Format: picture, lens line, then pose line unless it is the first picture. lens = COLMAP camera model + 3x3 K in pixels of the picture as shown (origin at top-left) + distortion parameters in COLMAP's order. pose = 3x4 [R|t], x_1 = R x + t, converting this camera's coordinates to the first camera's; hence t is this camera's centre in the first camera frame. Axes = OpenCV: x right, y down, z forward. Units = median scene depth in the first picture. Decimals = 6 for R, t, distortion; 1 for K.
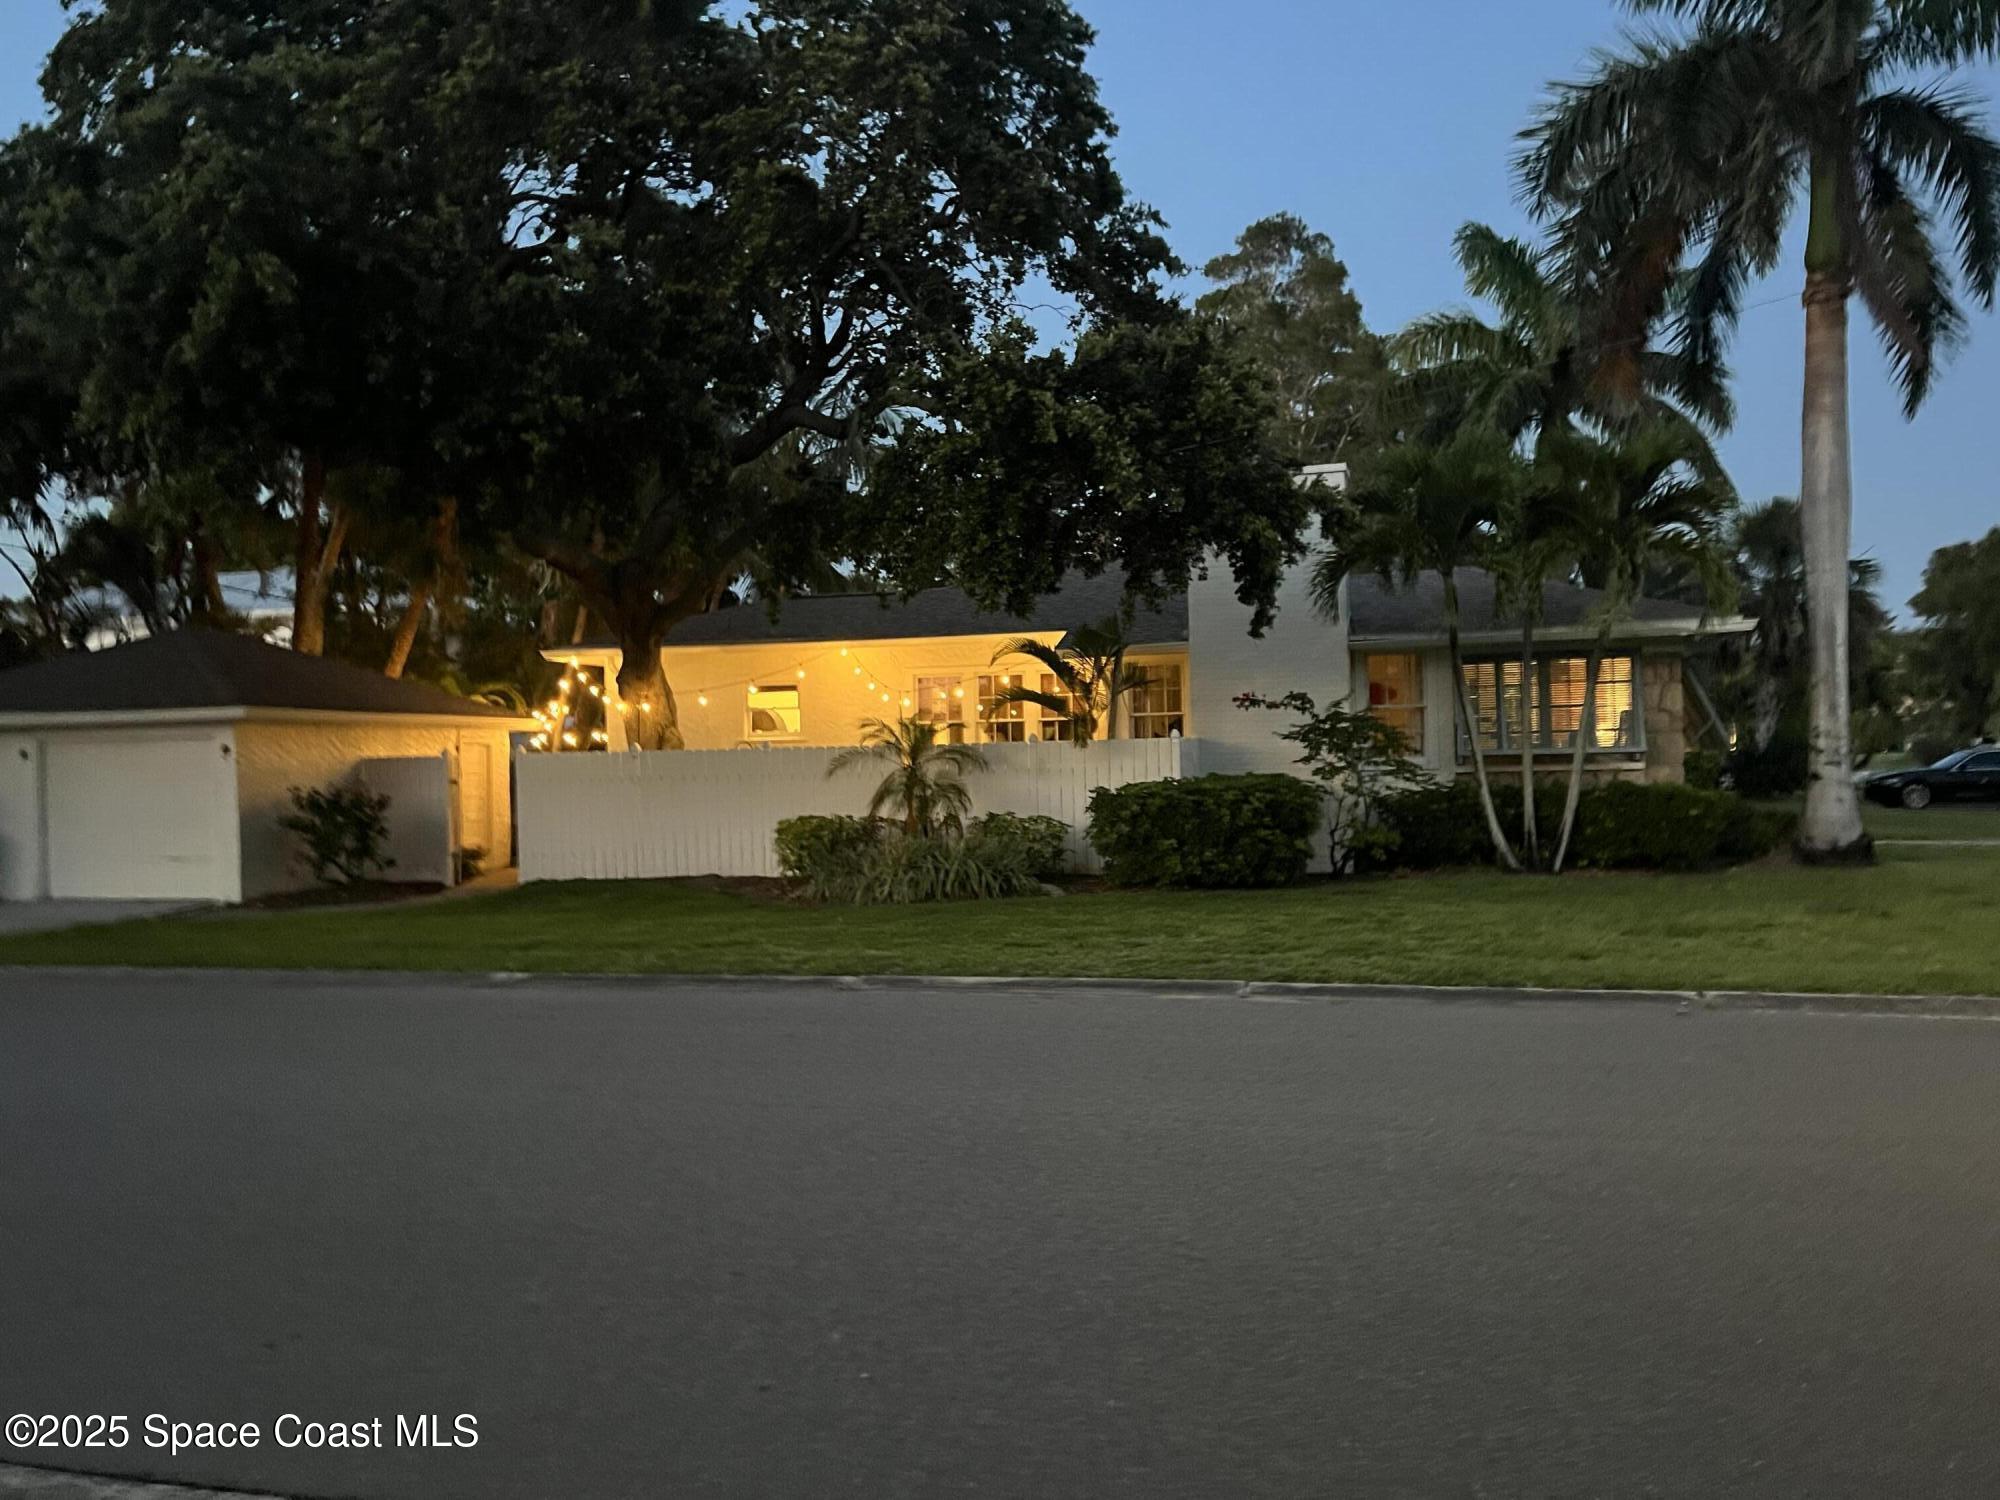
lens RADIAL K [[1565.3, 0, 1002.8], [0, 1565.3, 737.8], [0, 0, 1]] dist [0.037599, -0.018137]
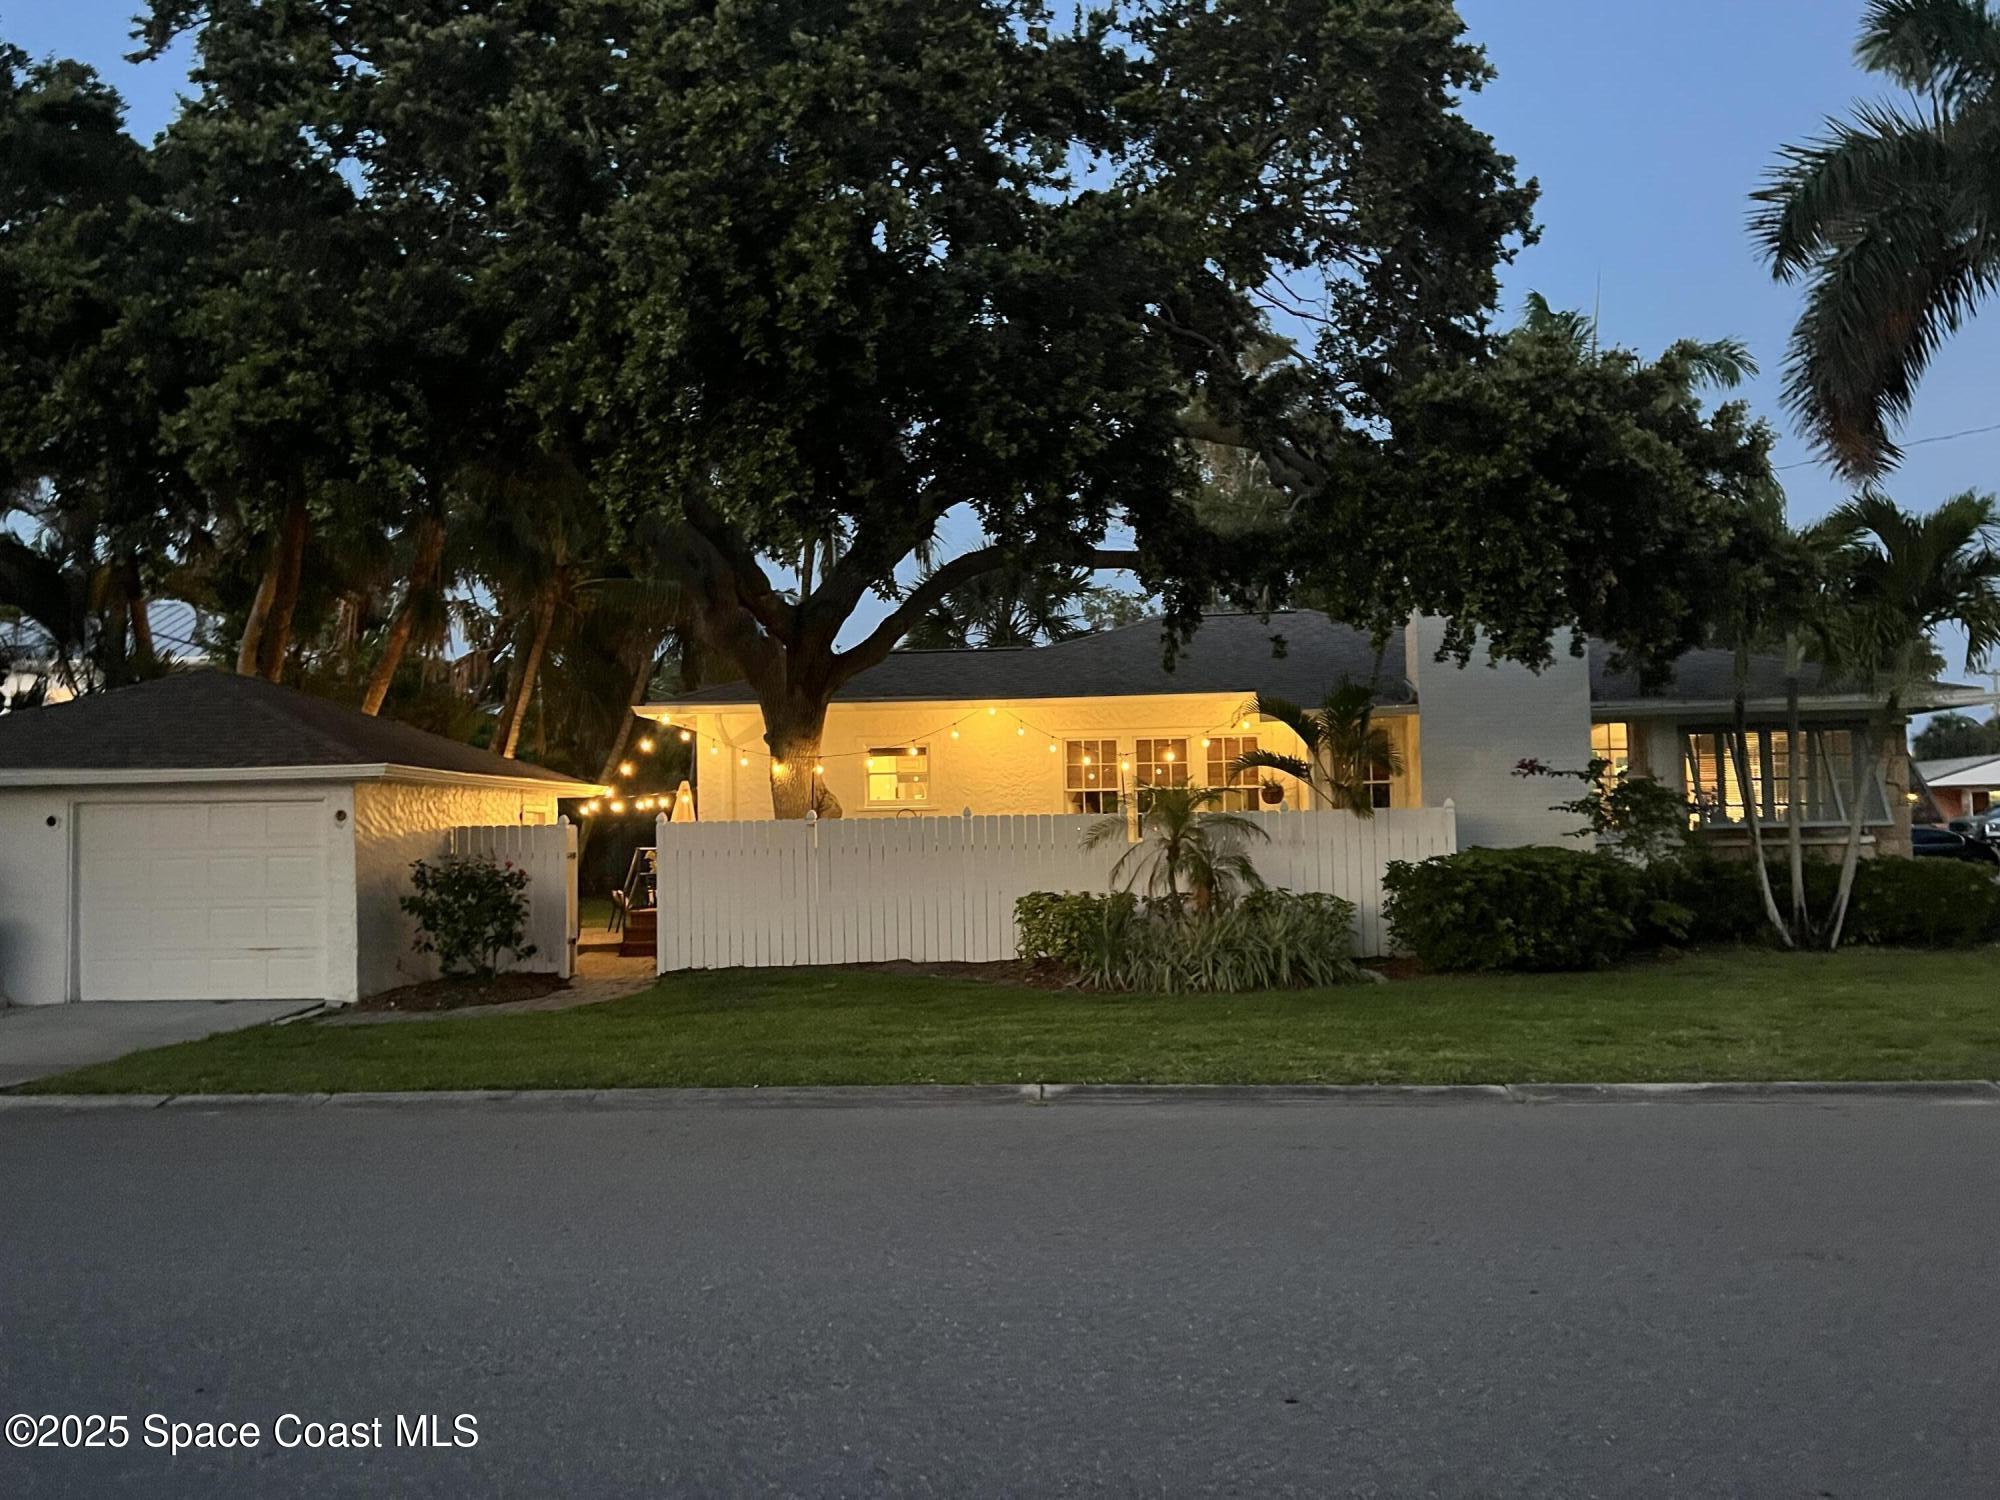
lens RADIAL K [[1565.3, 0, 992.6], [0, 1565.3, 756.1], [0, 0, 1]] dist [0.037599, -0.018137]
pose [[0.982725, 0.012451, 0.184651, -0.319657], [-0.005603, 0.999279, -0.037560, 0.005726], [-0.184986, 0.035877, 0.982086, 0.134268]]
